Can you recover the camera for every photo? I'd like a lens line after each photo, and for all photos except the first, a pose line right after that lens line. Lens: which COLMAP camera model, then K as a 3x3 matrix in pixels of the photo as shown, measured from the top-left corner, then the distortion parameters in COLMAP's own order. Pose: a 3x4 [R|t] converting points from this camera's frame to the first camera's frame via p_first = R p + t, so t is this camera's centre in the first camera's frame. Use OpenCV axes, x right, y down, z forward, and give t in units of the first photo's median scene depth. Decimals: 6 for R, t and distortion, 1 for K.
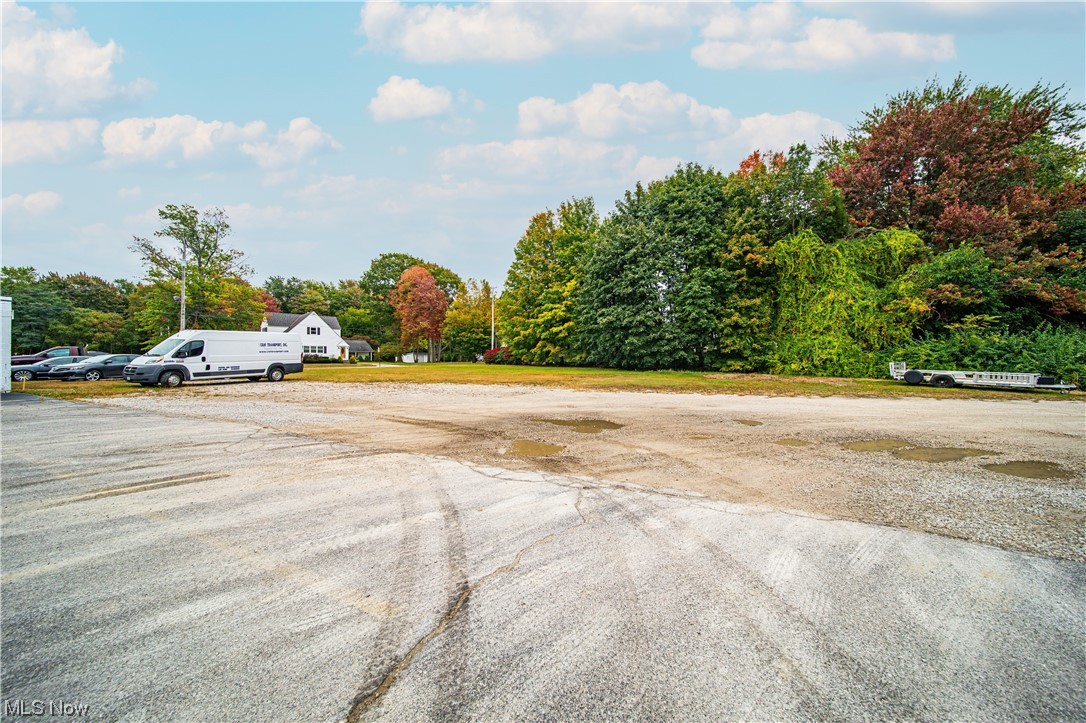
lens RADIAL K [[379.5, 0, 542.3], [0, 379.5, 357.3], [0, 0, 1]] dist [-0.002258, -0.000360]
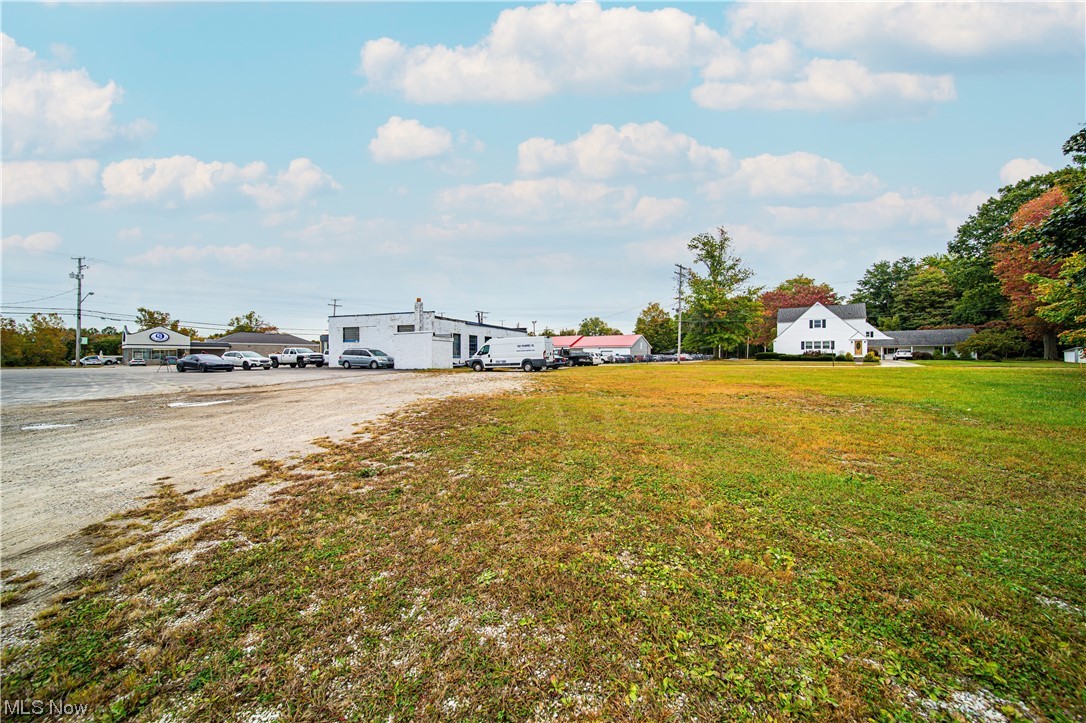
lens RADIAL K [[379.5, 0, 542.3], [0, 379.5, 357.3], [0, 0, 1]] dist [-0.002258, -0.000360]
pose [[0.077516, 0.002337, -0.996988, 0.261865], [0.005034, 0.999984, 0.002735, 0.002367], [0.996978, -0.005231, 0.077503, 0.353138]]
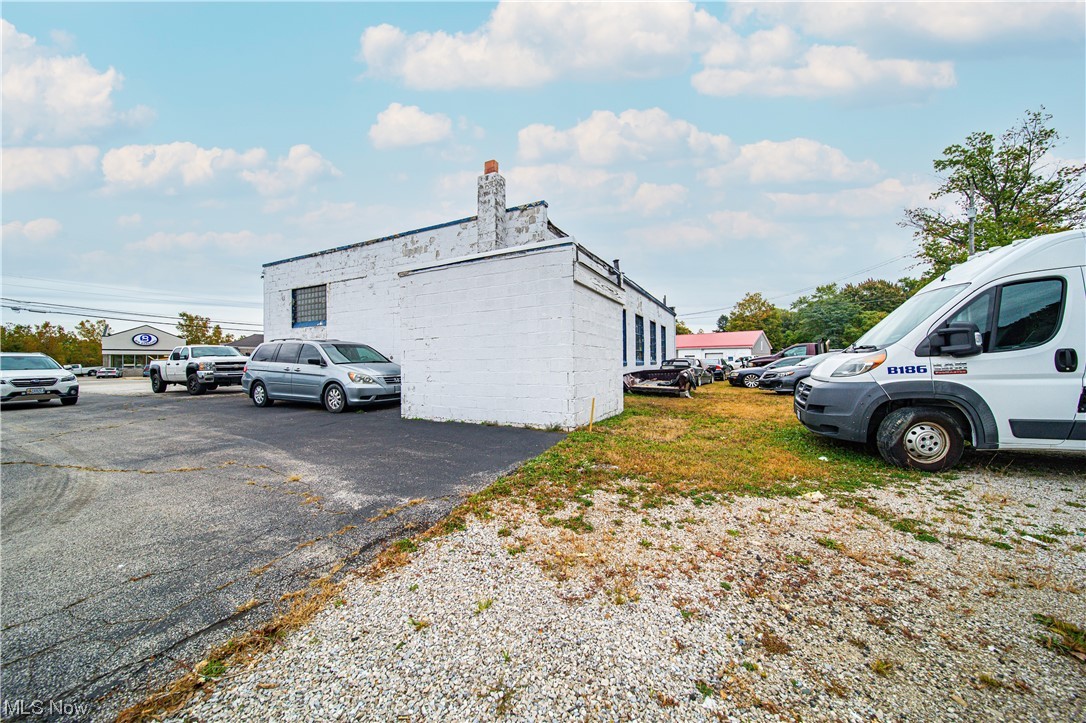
lens RADIAL K [[379.5, 0, 542.3], [0, 379.5, 357.3], [0, 0, 1]] dist [-0.002258, -0.000360]
pose [[-0.041896, -0.010692, -0.999065, -0.212254], [0.012560, 0.999858, -0.011227, 0.000550], [0.999043, -0.013019, -0.041756, 0.226212]]
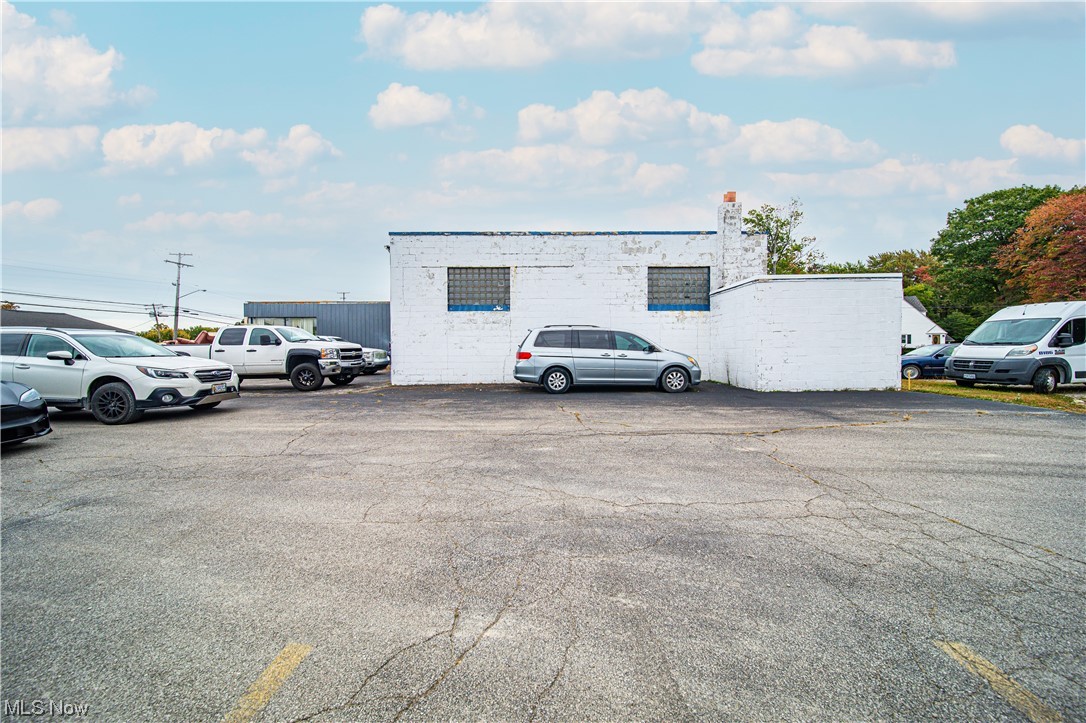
lens RADIAL K [[379.5, 0, 542.3], [0, 379.5, 357.3], [0, 0, 1]] dist [-0.002258, -0.000360]
pose [[0.426170, 0.009231, -0.904596, -0.231026], [0.007659, 0.999875, 0.013811, 0.000985], [0.904611, -0.012815, 0.426046, -0.011781]]
